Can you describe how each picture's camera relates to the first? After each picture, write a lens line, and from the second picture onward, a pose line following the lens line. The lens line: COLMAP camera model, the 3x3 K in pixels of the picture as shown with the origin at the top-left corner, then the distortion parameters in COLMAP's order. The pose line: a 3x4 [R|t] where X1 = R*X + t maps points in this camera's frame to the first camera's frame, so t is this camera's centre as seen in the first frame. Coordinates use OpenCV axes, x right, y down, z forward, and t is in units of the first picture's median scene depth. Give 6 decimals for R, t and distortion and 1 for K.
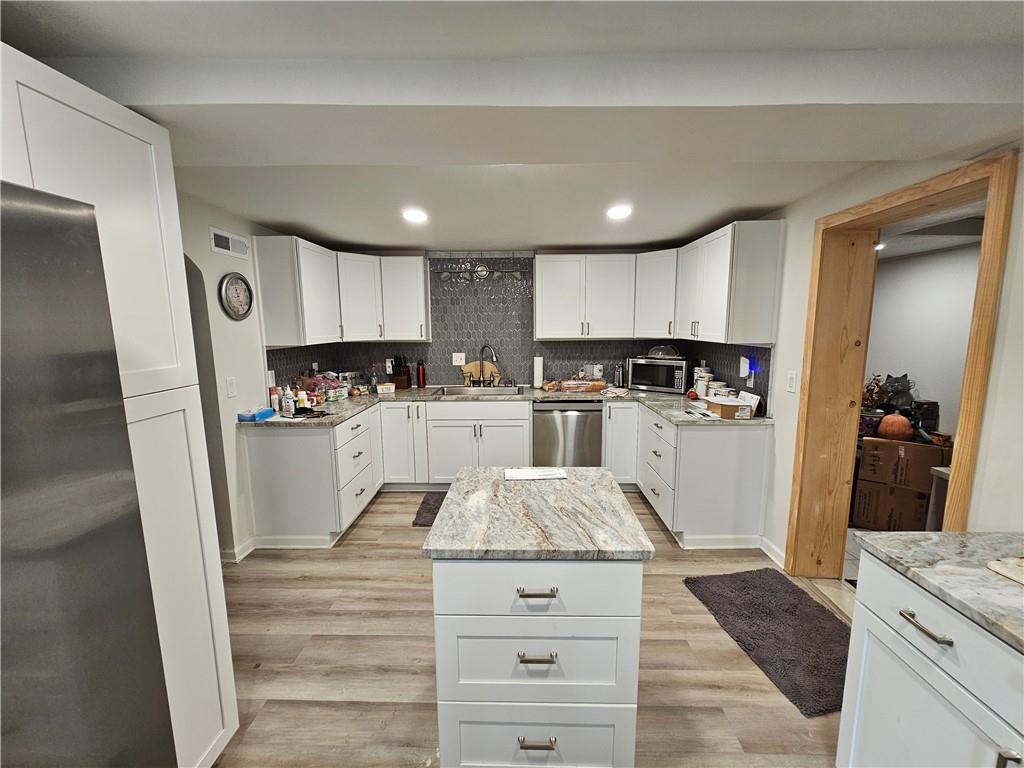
lens RADIAL K [[417.5, 0, 511.9], [0, 417.5, 385.2], [0, 0, 1]] dist [0.014254, -0.001941]
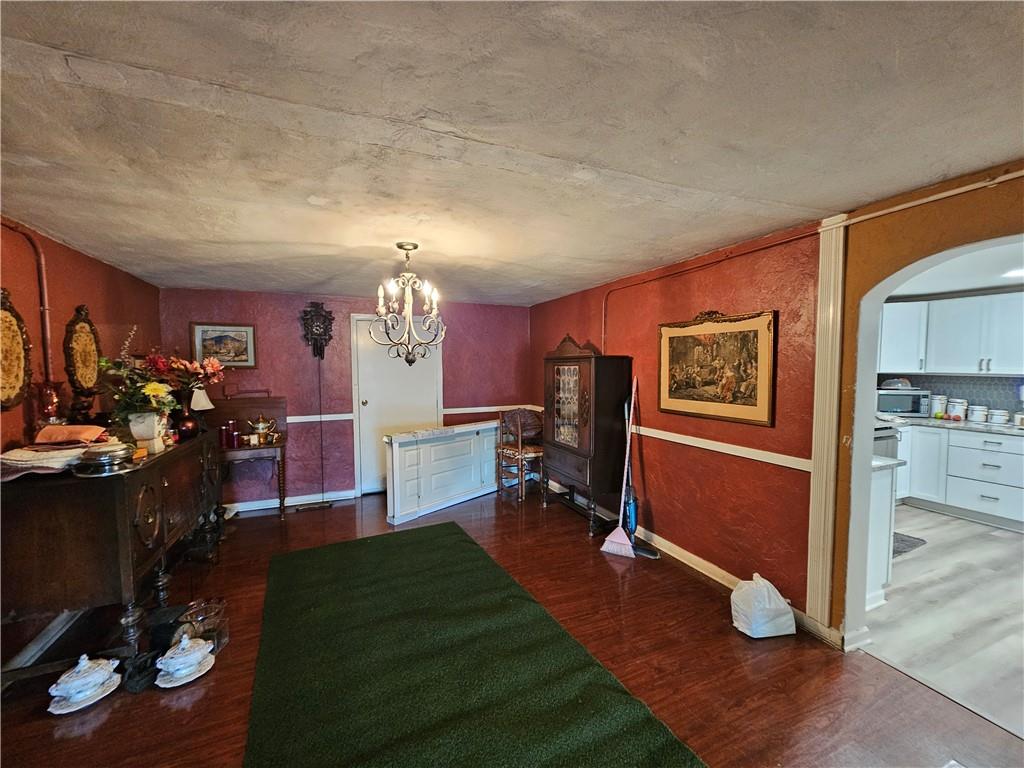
lens RADIAL K [[417.5, 0, 522.5], [0, 417.5, 384.7], [0, 0, 1]] dist [0.014254, -0.001941]
pose [[0.917167, -0.022472, 0.397869, -1.526741], [0.056467, 0.995664, -0.073930, -0.065460], [-0.394482, 0.090272, 0.914459, 0.417706]]
